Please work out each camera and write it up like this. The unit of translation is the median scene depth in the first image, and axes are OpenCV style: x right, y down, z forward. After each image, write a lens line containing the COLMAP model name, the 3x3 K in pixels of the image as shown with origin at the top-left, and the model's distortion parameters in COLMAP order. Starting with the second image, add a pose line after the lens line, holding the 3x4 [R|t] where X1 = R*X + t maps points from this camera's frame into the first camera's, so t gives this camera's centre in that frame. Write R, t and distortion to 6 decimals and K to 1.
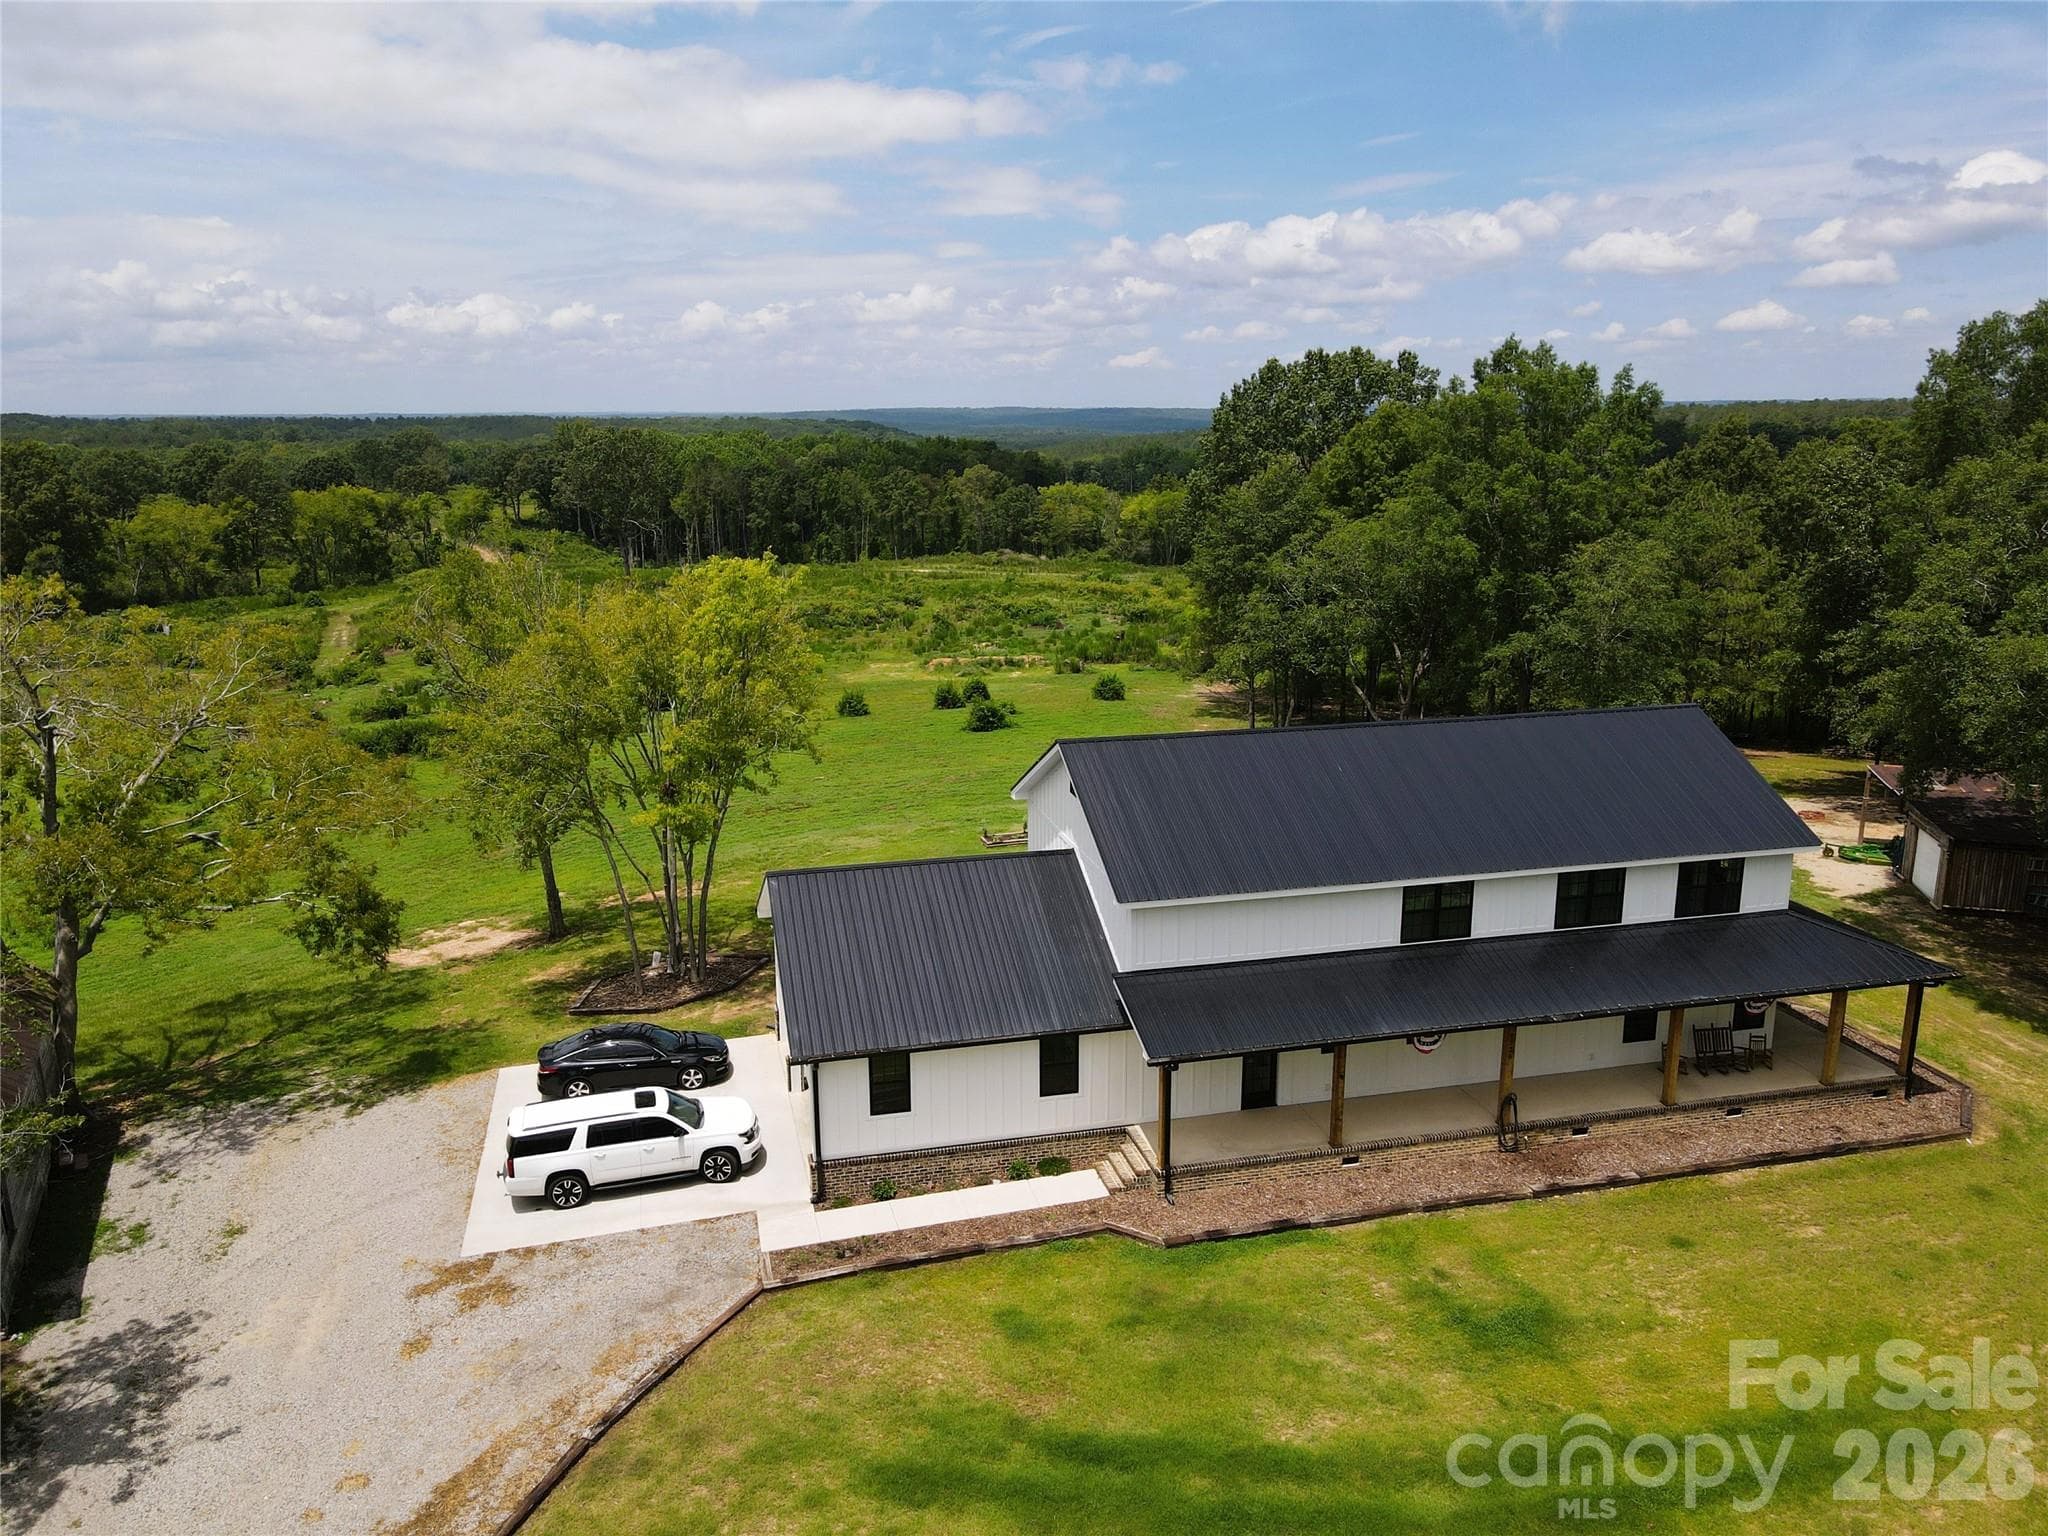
lens RADIAL K [[1603.7, 0, 1186.7], [0, 1603.7, 767.4], [0, 0, 1]] dist [-0.015314, 0.060987]
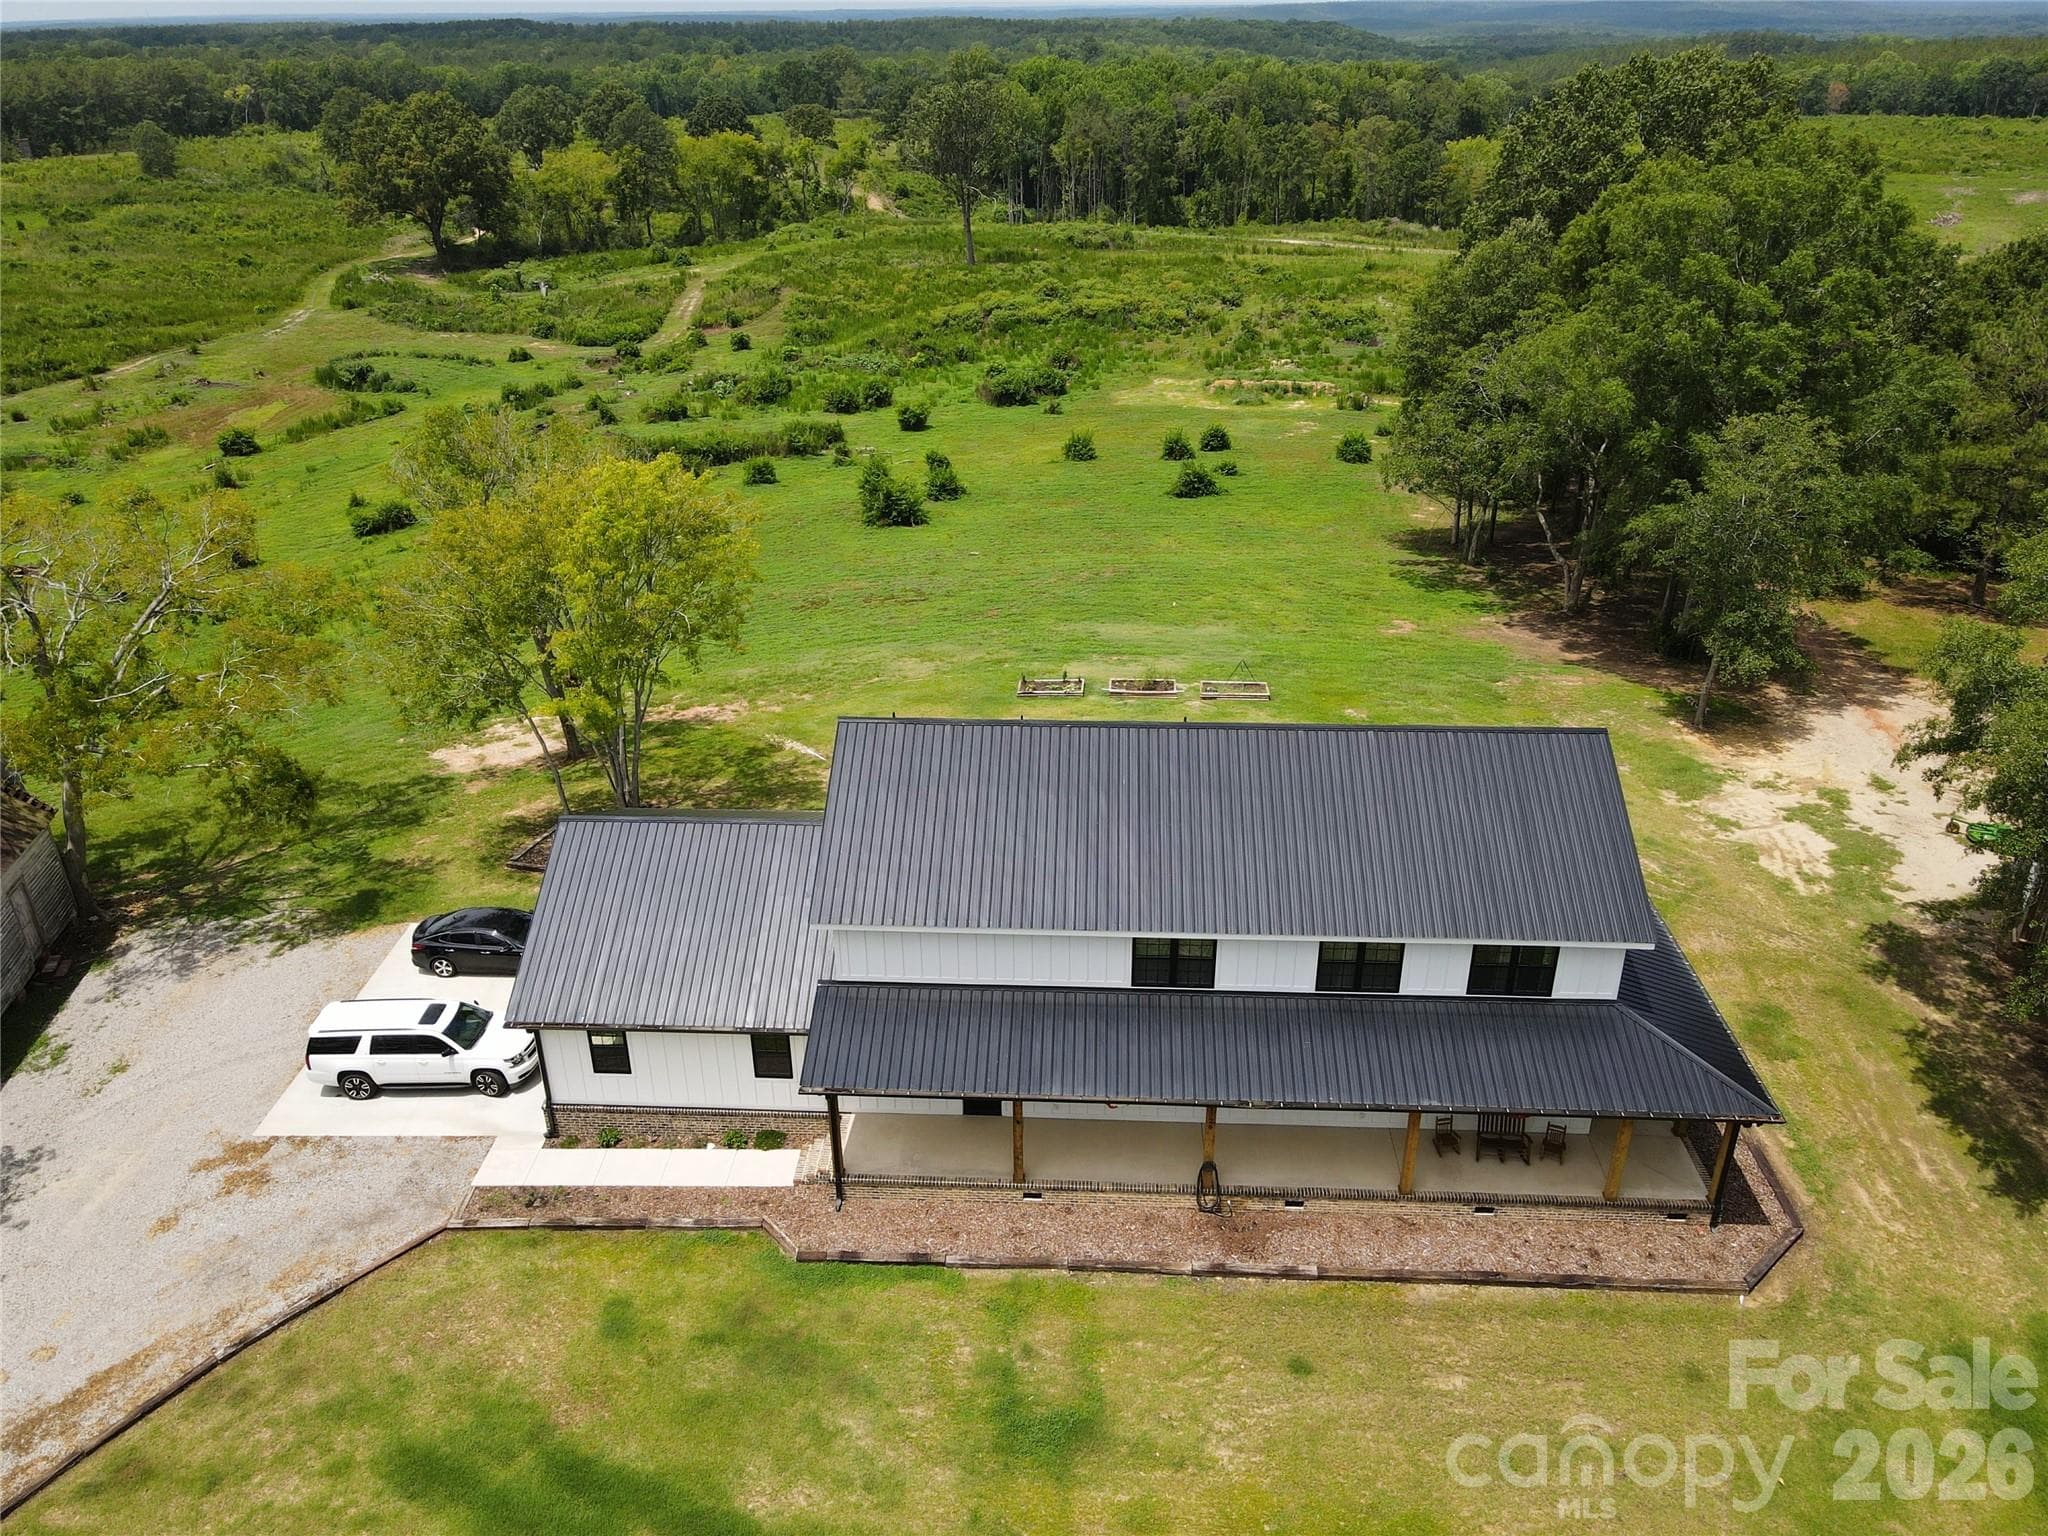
lens RADIAL K [[1609.1, 0, 1023.4], [0, 1609.1, 891.2], [0, 0, 1]] dist [-0.006855, 0.058734]
pose [[0.949815, 0.155135, -0.271634, 0.349488], [-0.079947, 0.959908, 0.268673, -0.212289], [0.302424, -0.233474, 0.924137, 0.116344]]
